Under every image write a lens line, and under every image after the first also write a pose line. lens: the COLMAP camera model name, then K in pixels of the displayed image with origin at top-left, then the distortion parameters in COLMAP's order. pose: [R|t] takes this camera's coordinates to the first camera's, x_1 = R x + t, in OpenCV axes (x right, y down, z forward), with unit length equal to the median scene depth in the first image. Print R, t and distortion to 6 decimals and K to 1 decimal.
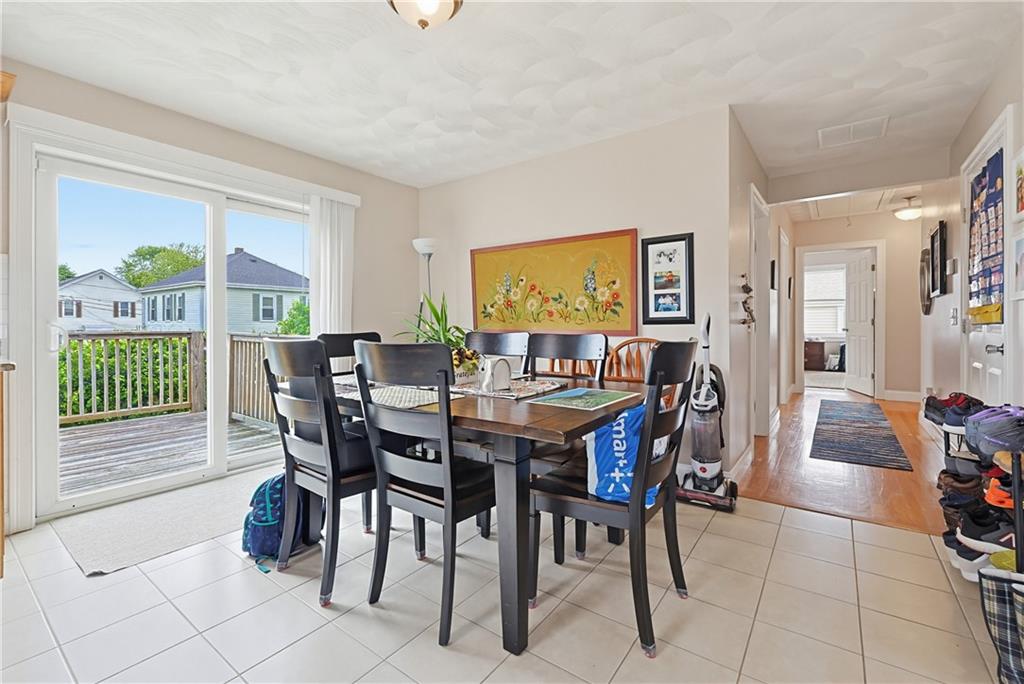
lens RADIAL K [[449.0, 0, 507.3], [0, 449.0, 327.1], [0, 0, 1]] dist [-0.003616, -0.000267]
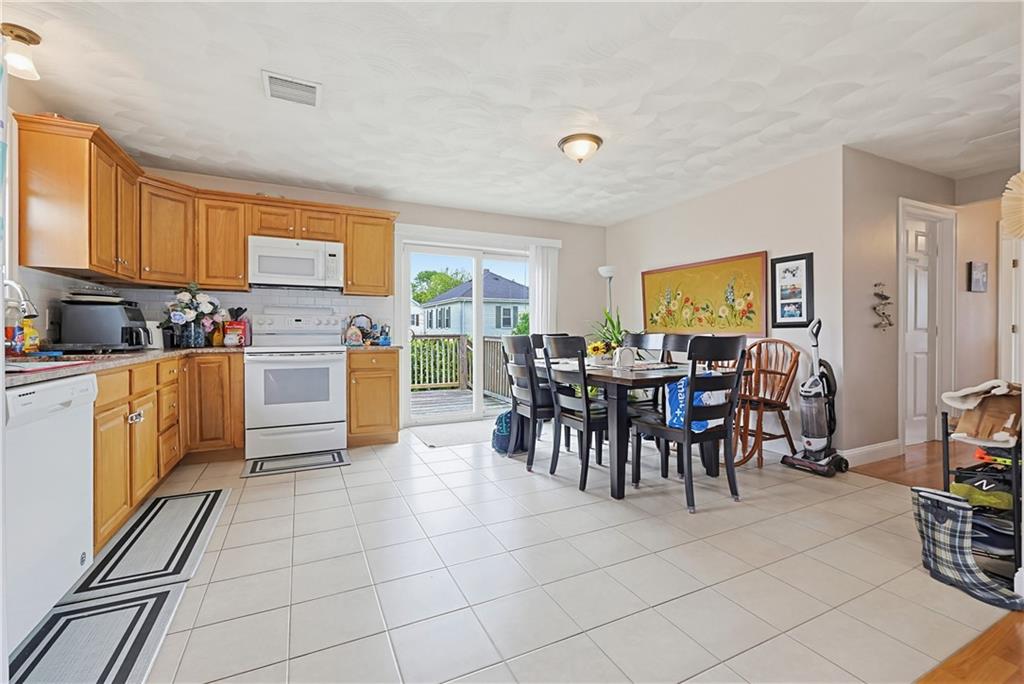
lens RADIAL K [[437.9, 0, 508.6], [0, 437.9, 334.8], [0, 0, 1]] dist [0.000481, -0.000038]
pose [[0.883895, 0.004351, -0.467665, 0.235469], [-0.003355, 0.999990, 0.002963, 0.011753], [0.467673, -0.001050, 0.883901, -0.423456]]
